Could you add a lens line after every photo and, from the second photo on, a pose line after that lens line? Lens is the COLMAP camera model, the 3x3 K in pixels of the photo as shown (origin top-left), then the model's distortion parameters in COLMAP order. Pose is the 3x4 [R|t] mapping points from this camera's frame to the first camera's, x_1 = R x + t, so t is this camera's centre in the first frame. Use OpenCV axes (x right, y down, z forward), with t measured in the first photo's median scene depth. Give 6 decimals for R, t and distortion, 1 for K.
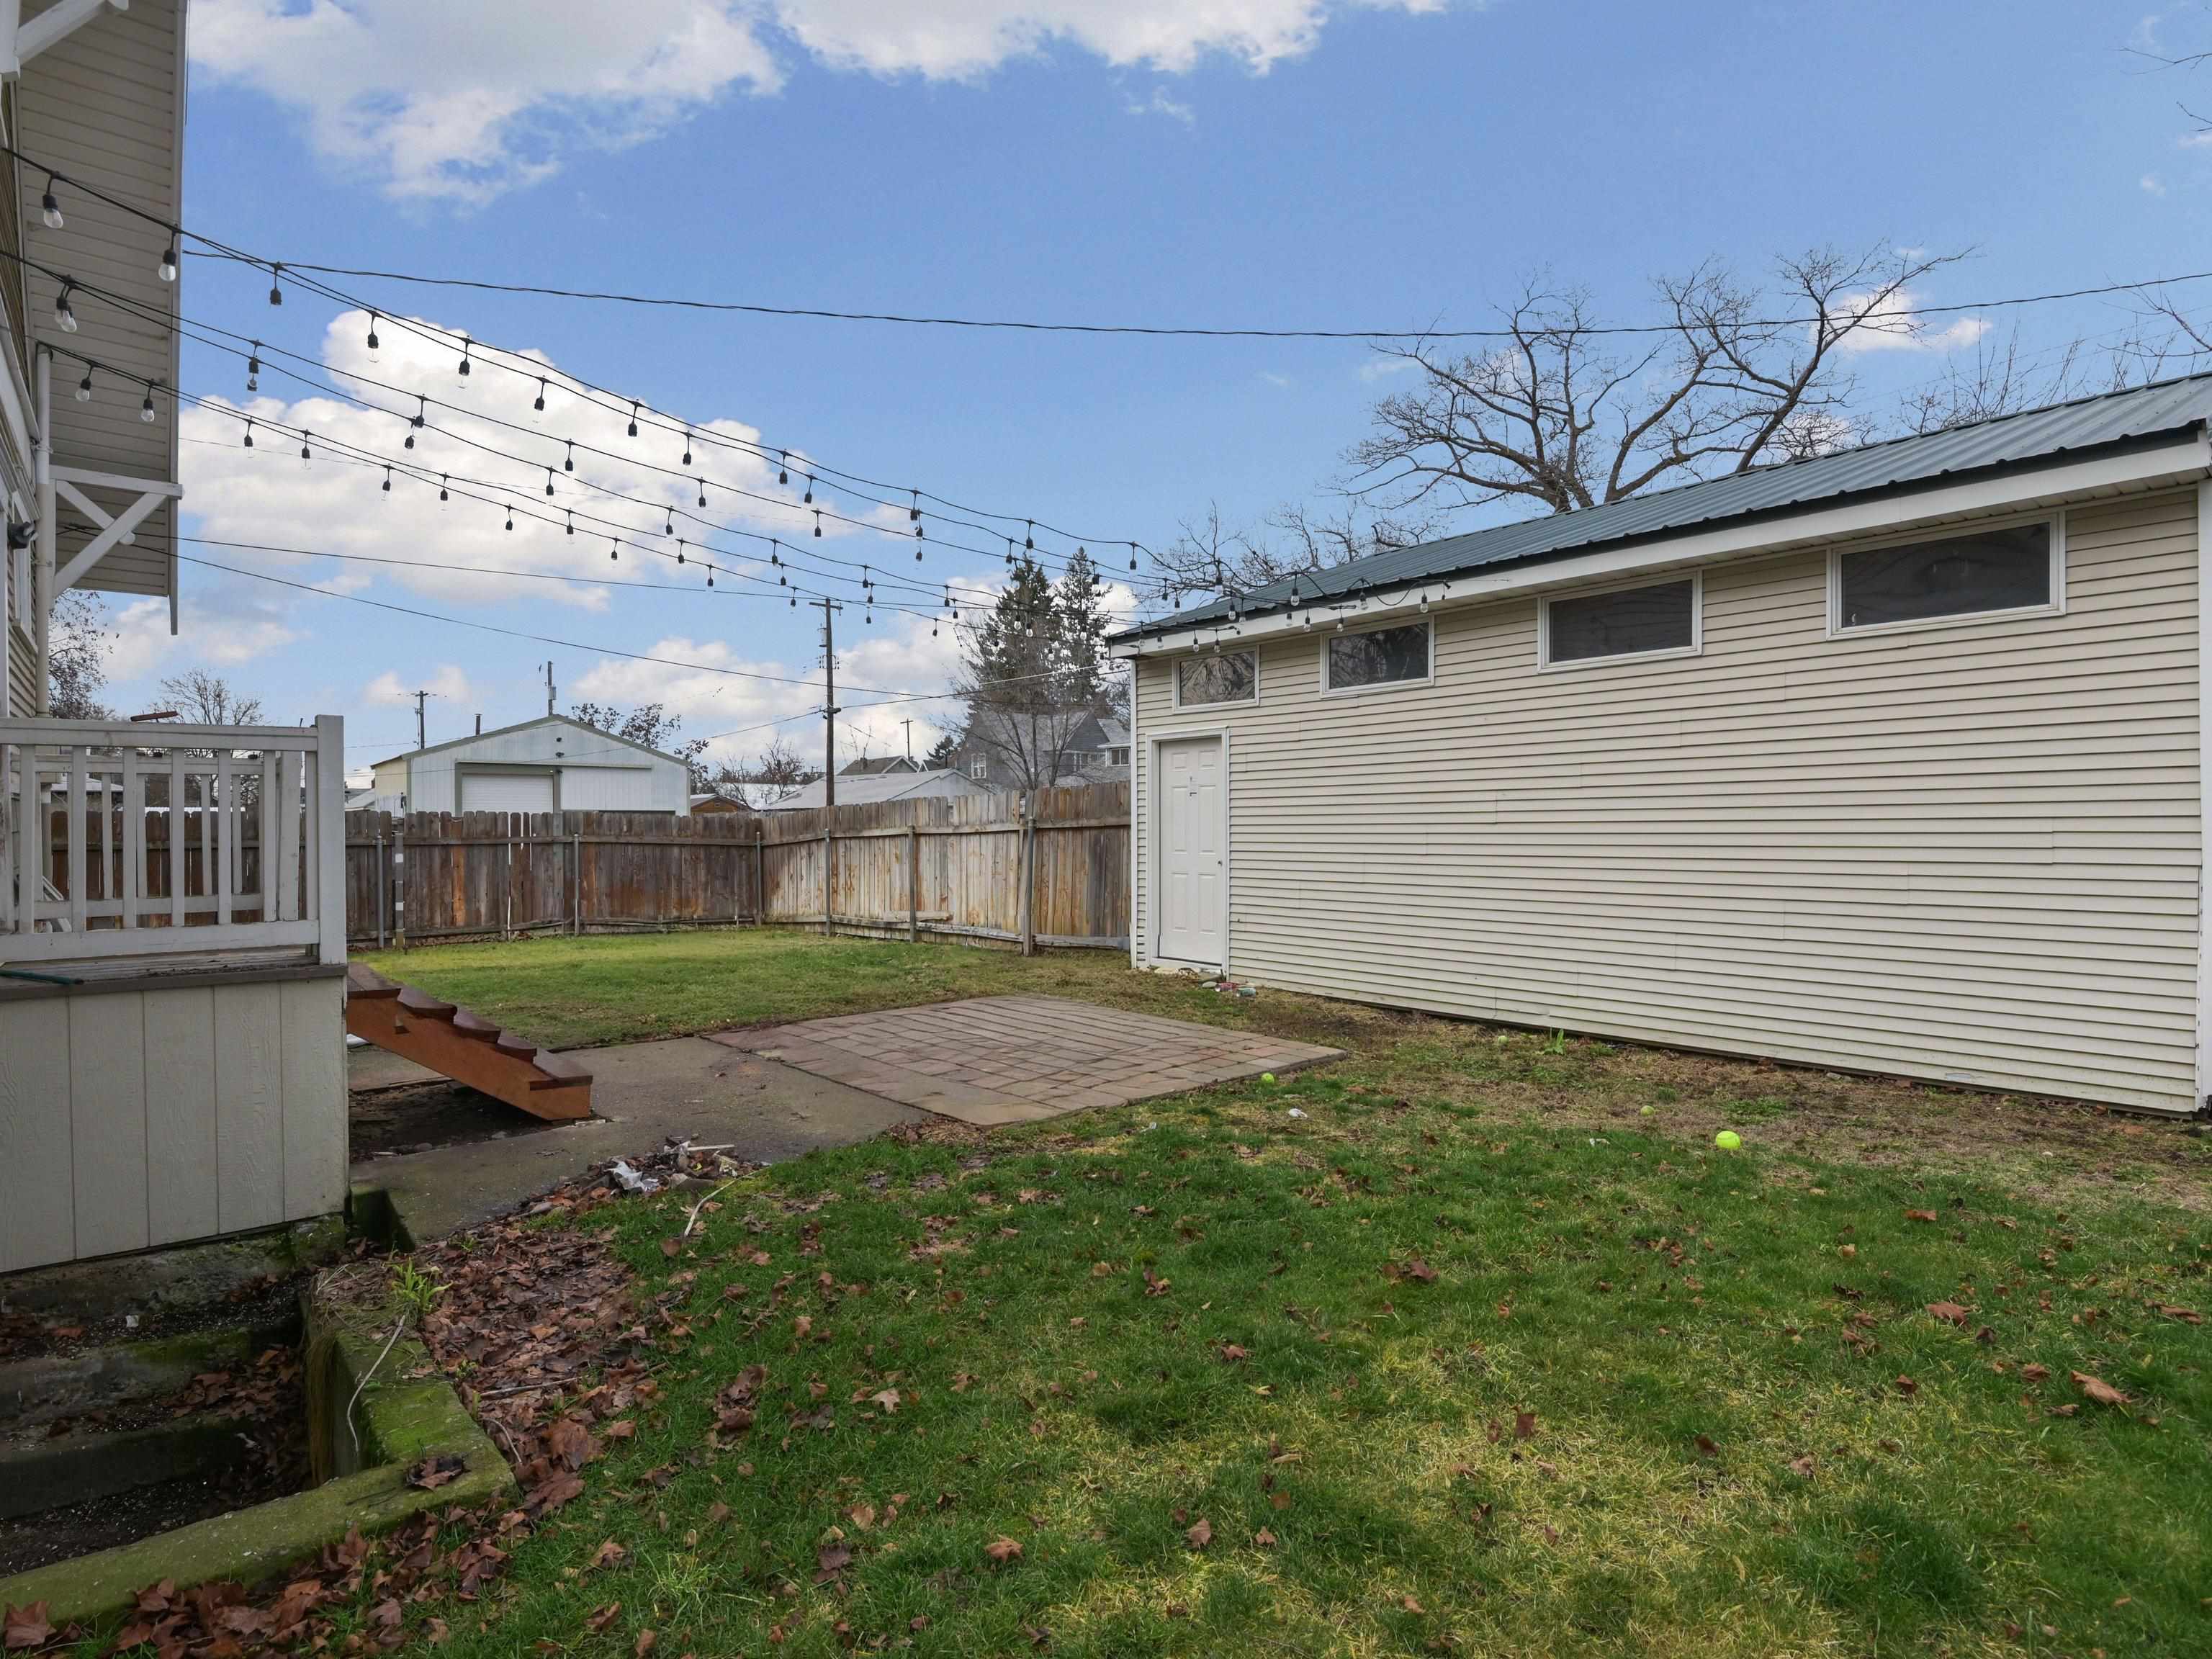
lens RADIAL K [[1153.8, 0, 1106.0], [0, 1153.8, 829.5], [0, 0, 1]] dist [-0.023717, 0.000019]
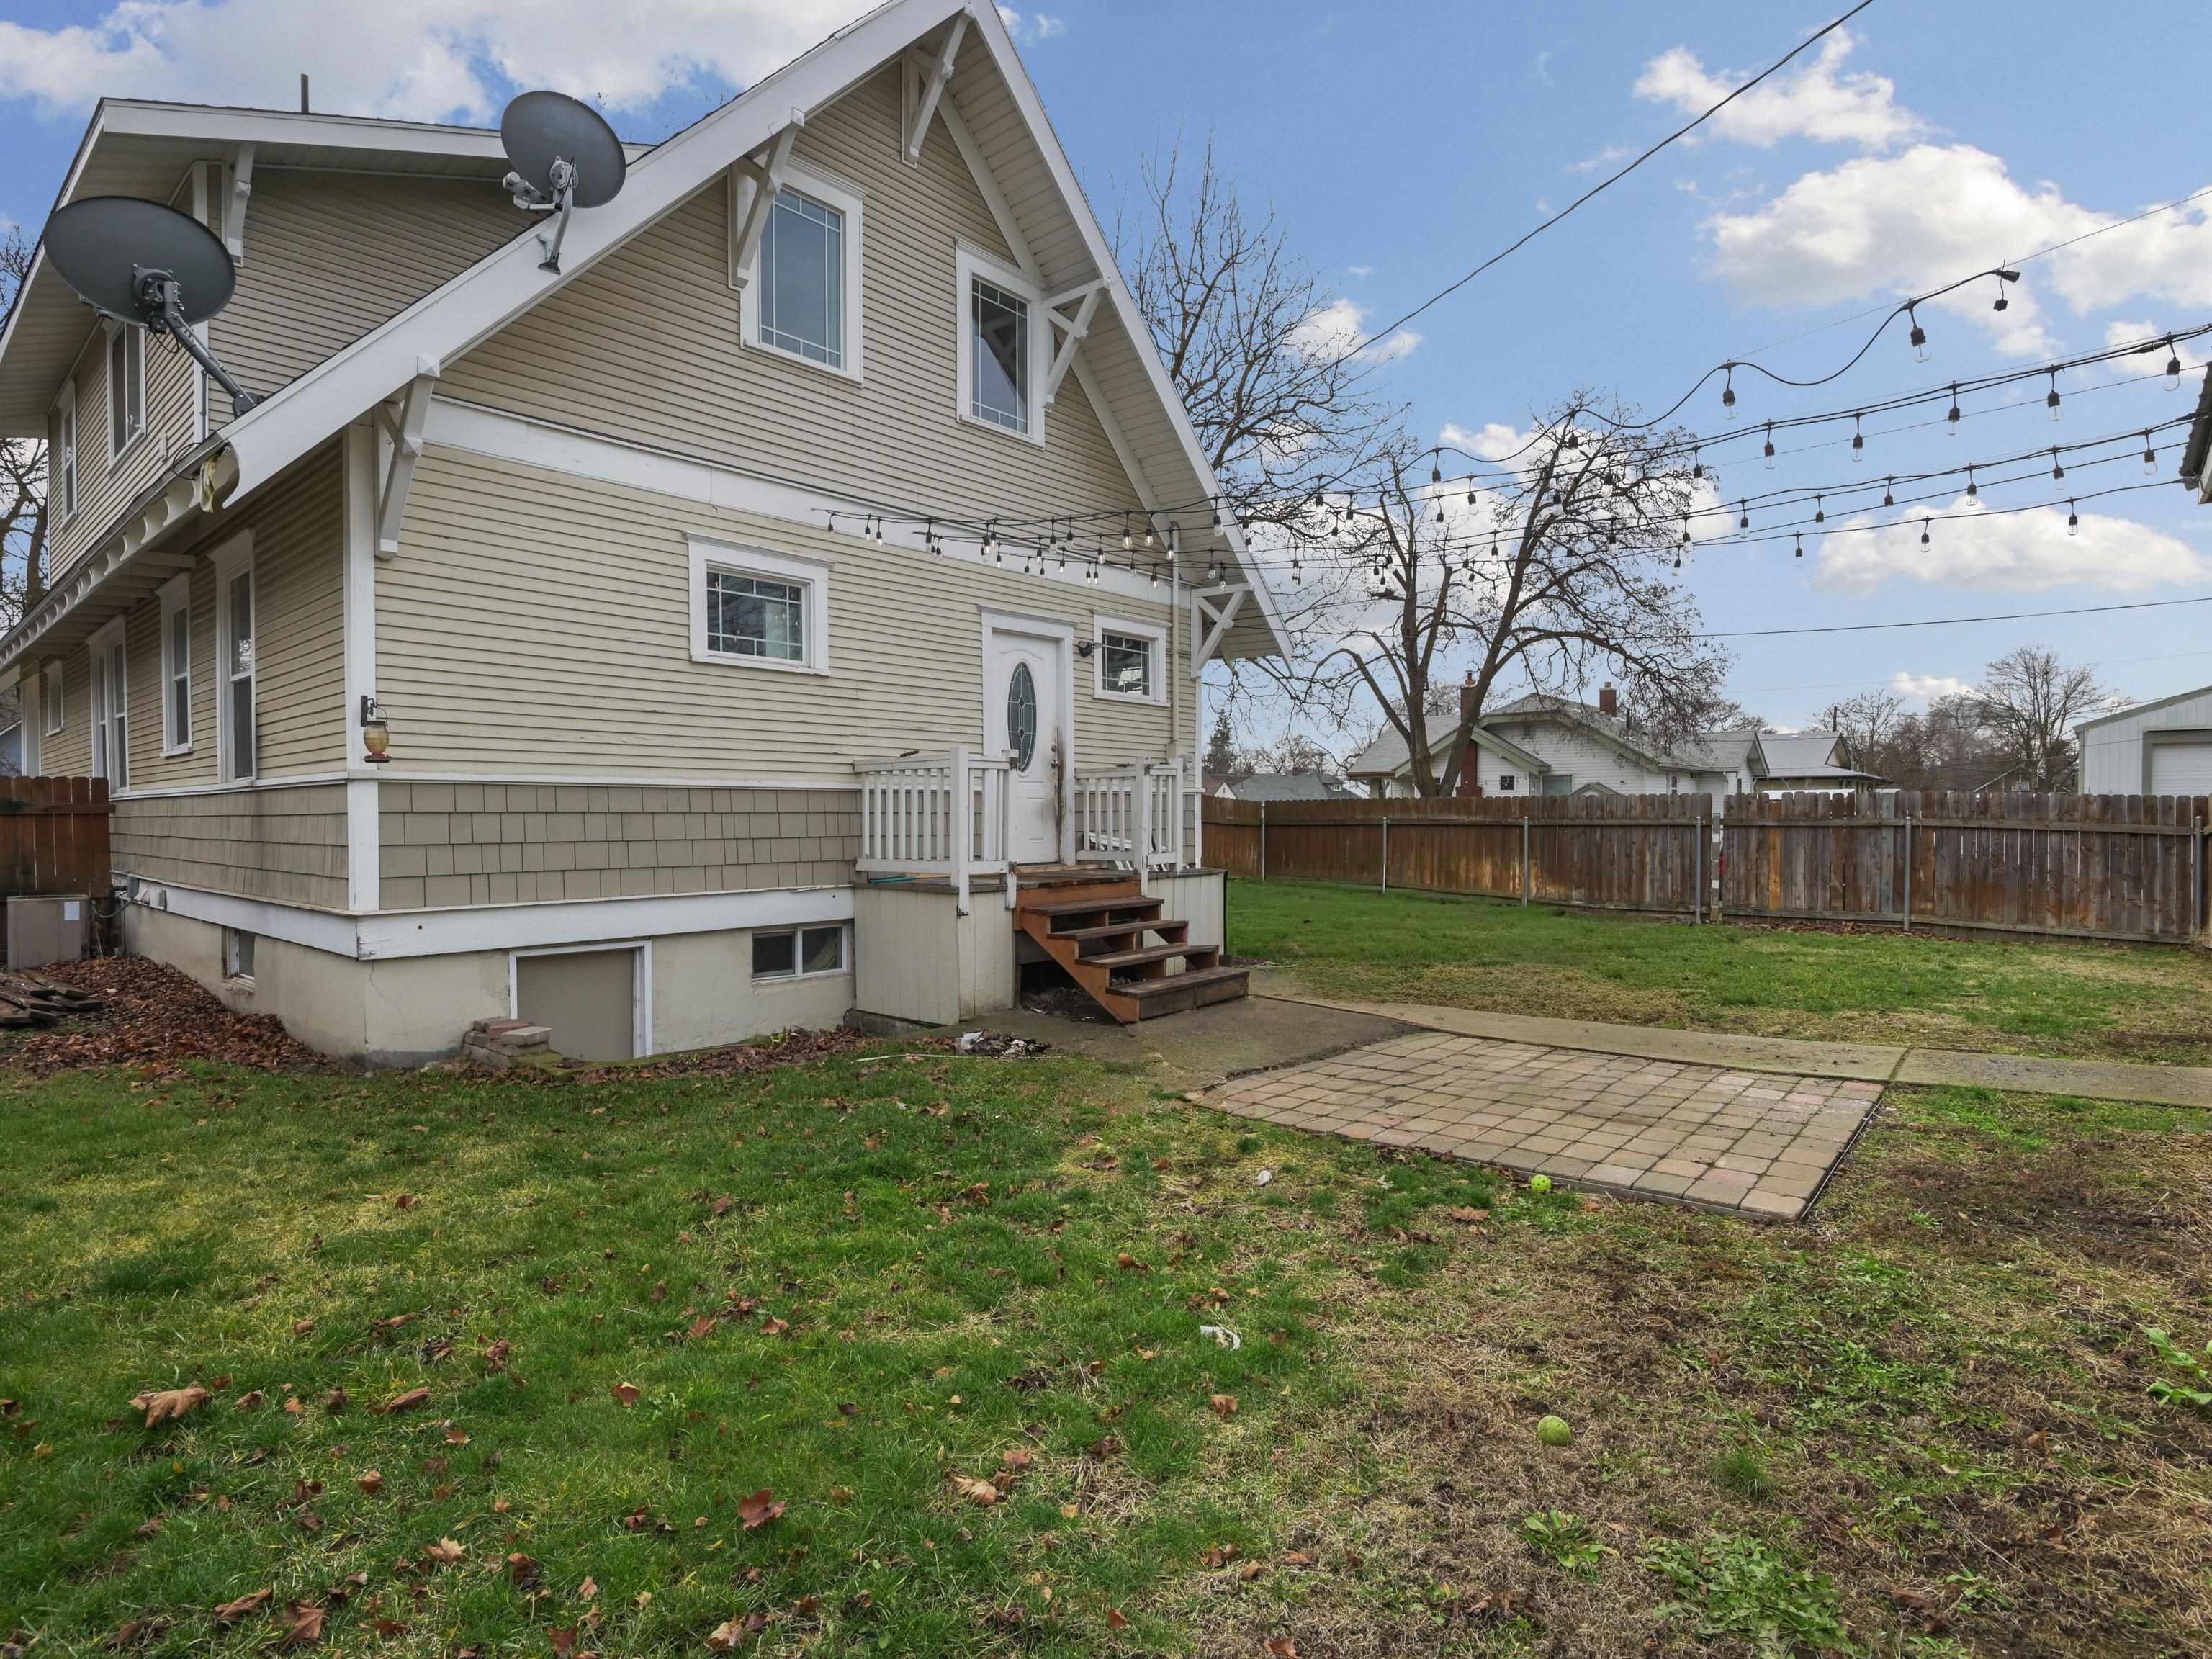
lens RADIAL K [[1153.8, 0, 1106.0], [0, 1153.8, 829.5], [0, 0, 1]] dist [-0.023717, 0.000019]
pose [[0.164106, 0.019108, -0.986258, 0.317753], [-0.002057, 0.999817, 0.019028, -0.001660], [0.986441, -0.001094, 0.164115, 0.265055]]
